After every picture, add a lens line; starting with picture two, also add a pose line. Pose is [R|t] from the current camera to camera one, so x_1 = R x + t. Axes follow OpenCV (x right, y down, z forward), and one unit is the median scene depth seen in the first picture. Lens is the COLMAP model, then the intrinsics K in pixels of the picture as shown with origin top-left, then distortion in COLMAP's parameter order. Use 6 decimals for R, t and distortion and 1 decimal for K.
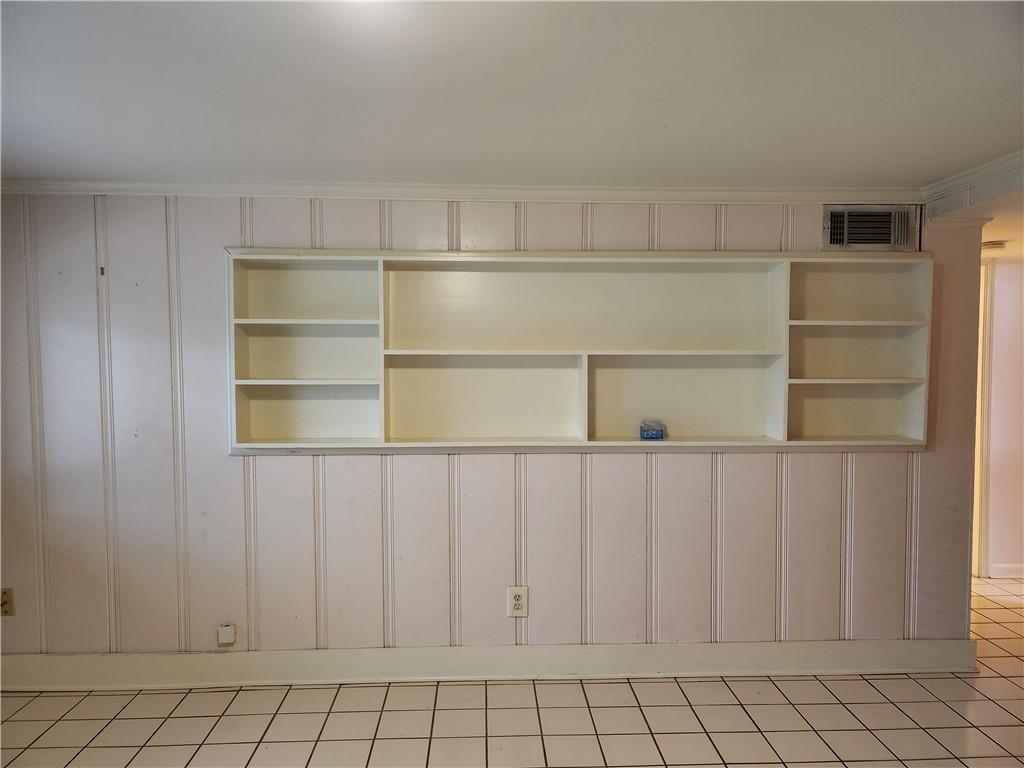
lens RADIAL K [[623.3, 0, 508.7], [0, 623.3, 367.0], [0, 0, 1]] dist [0.018631, -0.003009]
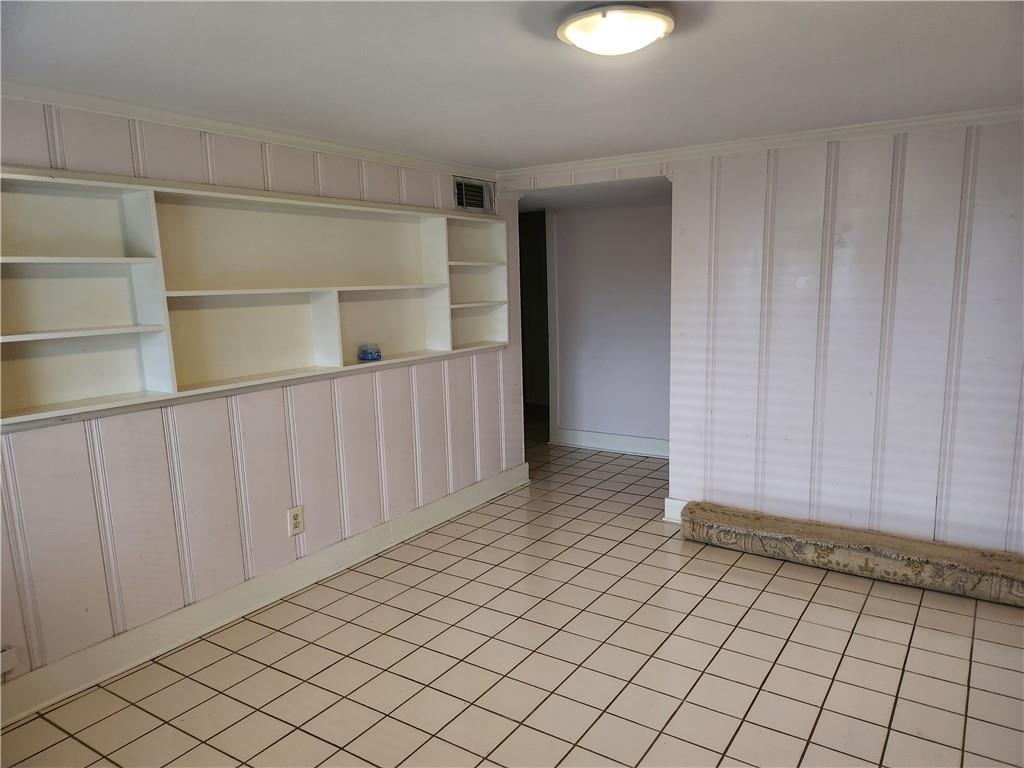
lens RADIAL K [[721.2, 0, 512.0], [0, 721.2, 384.0], [0, 0, 1]] dist [0.000142, -0.007922]
pose [[0.579290, -0.131666, 0.804417, -0.745908], [0.050635, 0.990775, 0.125705, -0.000605], [-0.813547, -0.032088, 0.580613, -0.031038]]
